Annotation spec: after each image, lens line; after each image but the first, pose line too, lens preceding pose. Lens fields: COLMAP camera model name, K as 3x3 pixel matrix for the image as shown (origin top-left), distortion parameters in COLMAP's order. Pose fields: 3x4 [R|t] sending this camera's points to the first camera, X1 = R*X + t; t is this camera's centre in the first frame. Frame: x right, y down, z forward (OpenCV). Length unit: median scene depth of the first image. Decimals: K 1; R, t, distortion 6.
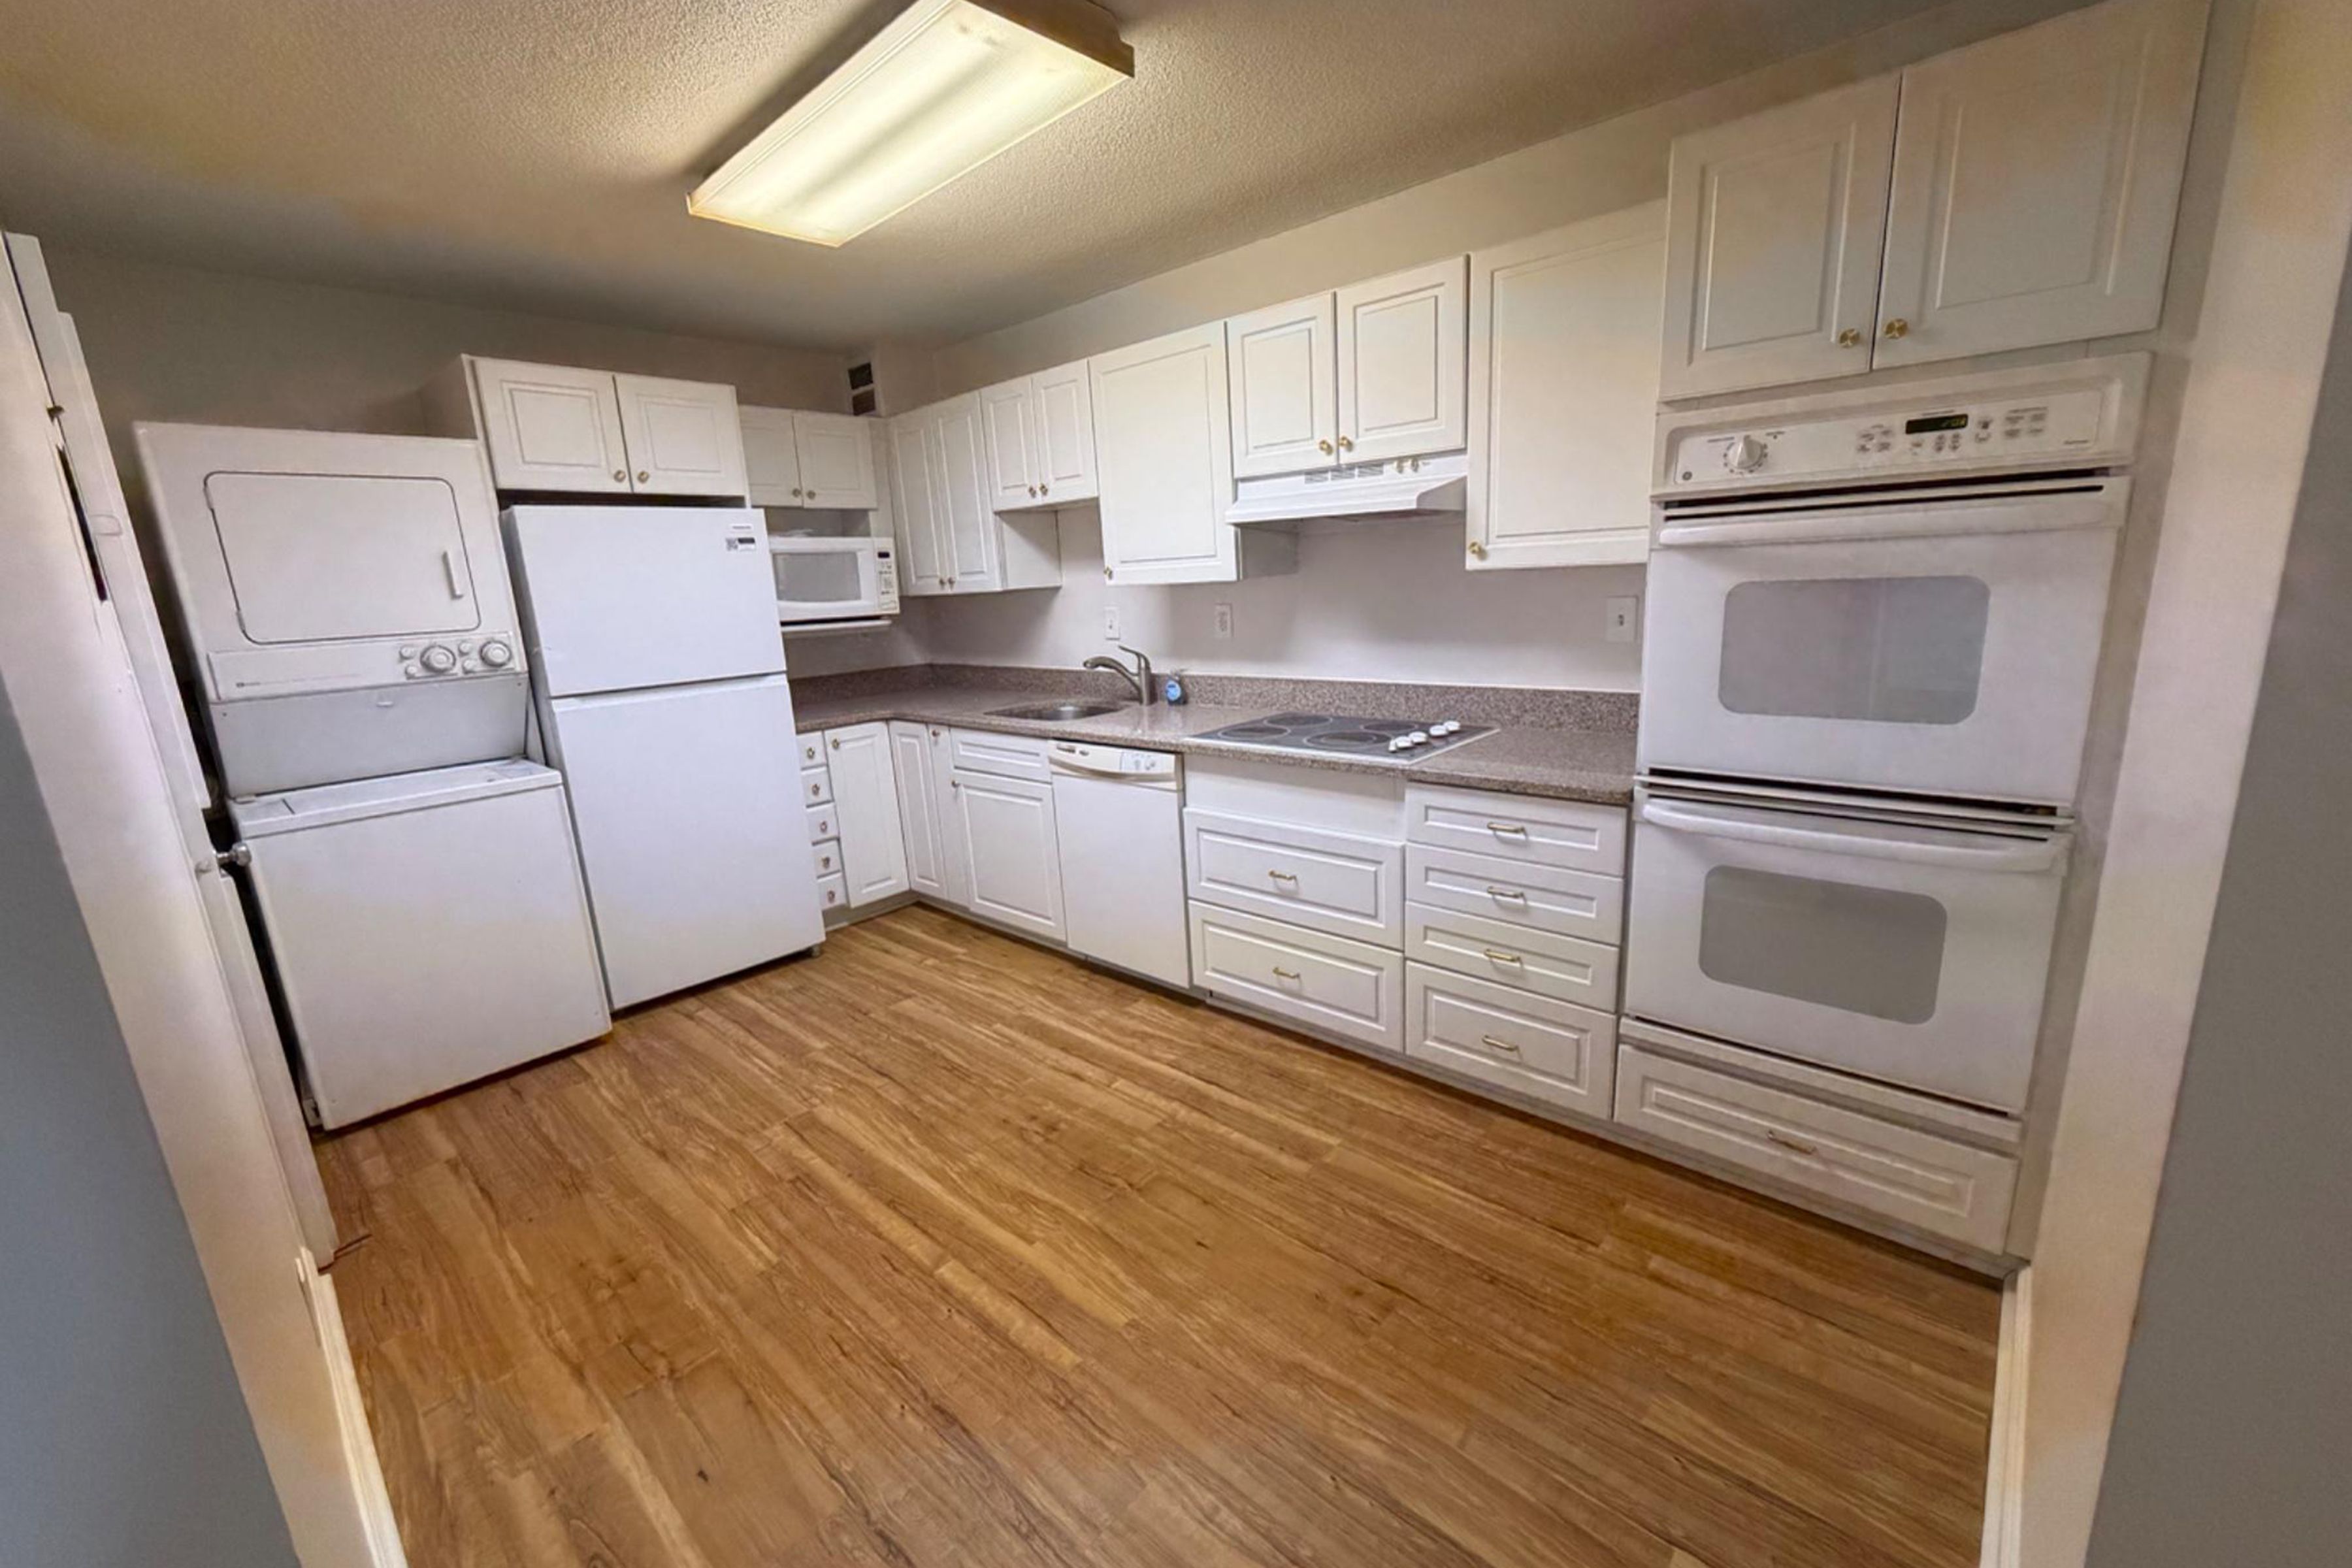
lens RADIAL K [[939.1, 0, 1176.0], [0, 939.1, 784.0], [0, 0, 1]] dist [-0.000039, -0.000310]
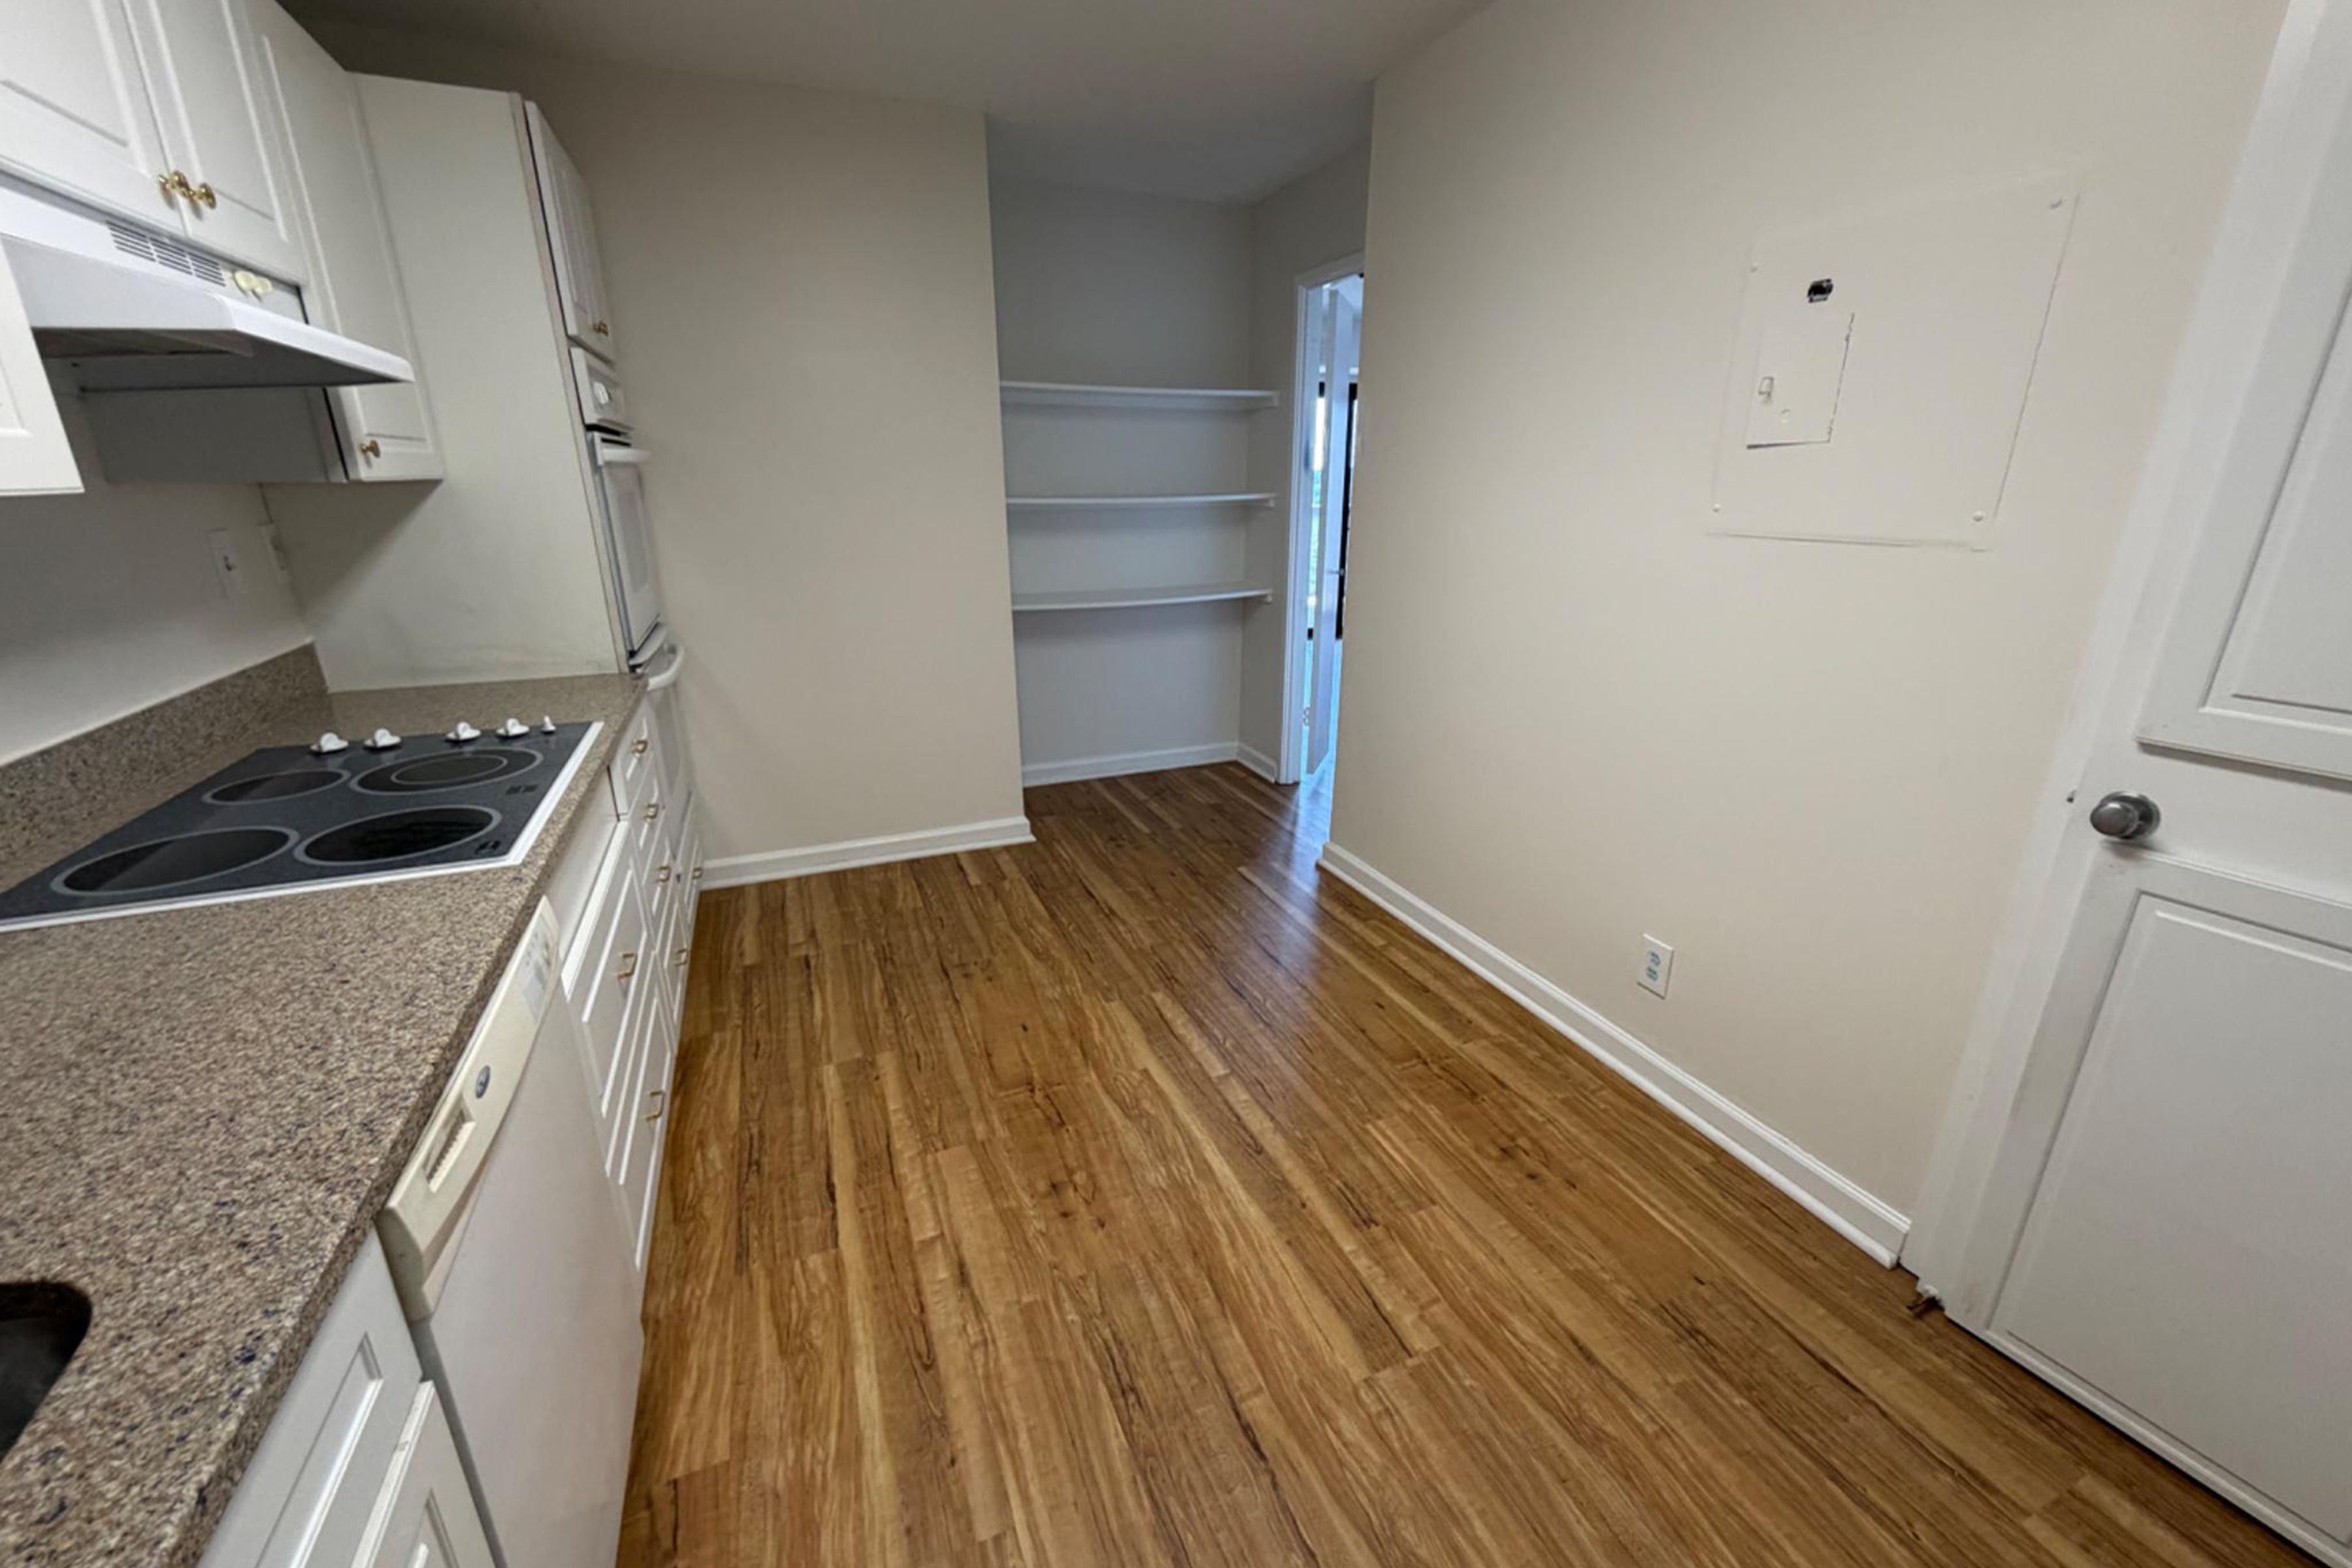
lens RADIAL K [[939.1, 0, 1176.0], [0, 939.1, 784.0], [0, 0, 1]] dist [-0.000039, -0.000310]
pose [[-0.907672, -0.088544, 0.410234, -0.586267], [0.131136, 0.868708, 0.477649, -0.326122], [-0.398667, 0.487345, -0.776891, 1.600003]]
